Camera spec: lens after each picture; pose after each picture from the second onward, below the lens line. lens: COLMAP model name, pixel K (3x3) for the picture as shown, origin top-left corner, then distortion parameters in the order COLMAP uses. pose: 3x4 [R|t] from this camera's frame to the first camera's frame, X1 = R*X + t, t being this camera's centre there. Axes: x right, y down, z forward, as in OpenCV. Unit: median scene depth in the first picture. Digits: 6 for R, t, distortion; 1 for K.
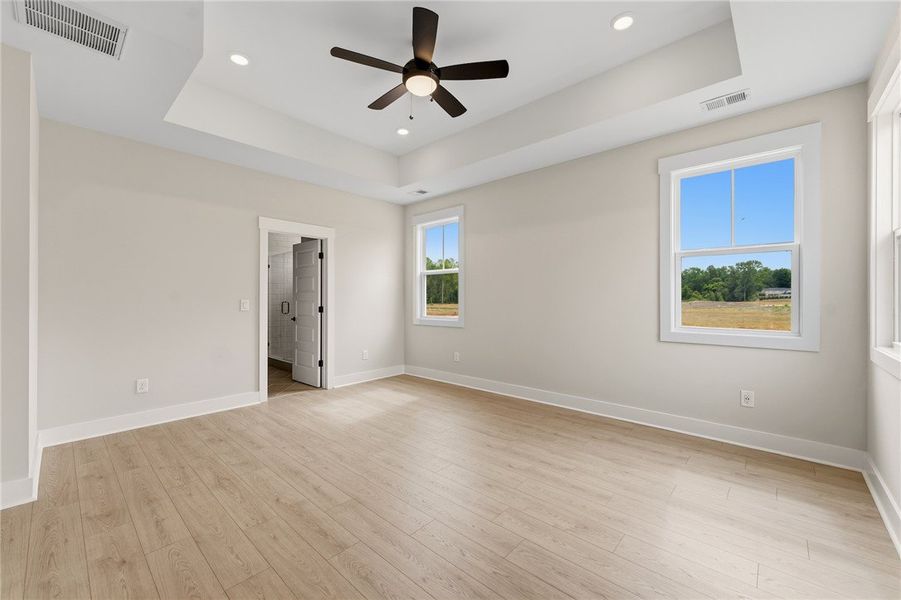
lens RADIAL K [[361.6, 0, 448.1], [0, 361.6, 299.4], [0, 0, 1]] dist [-0.000019, 0.000296]
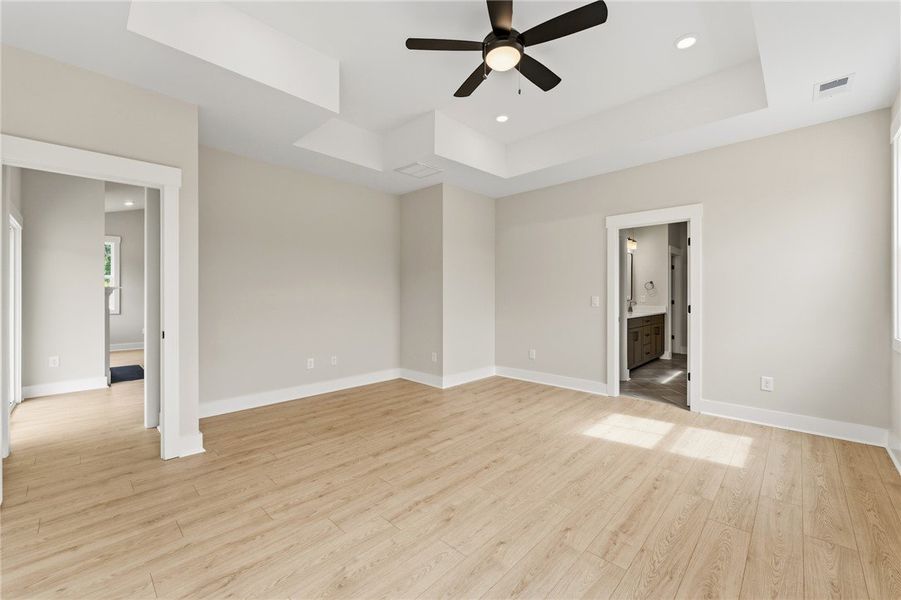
lens RADIAL K [[361.6, 0, 451.6], [0, 361.6, 295.3], [0, 0, 1]] dist [-0.000019, 0.000296]
pose [[-0.023812, 0.000874, -0.999716, 0.769708], [-0.000092, 1.000000, 0.000877, -0.006629], [0.999716, 0.000113, -0.023812, 0.830531]]
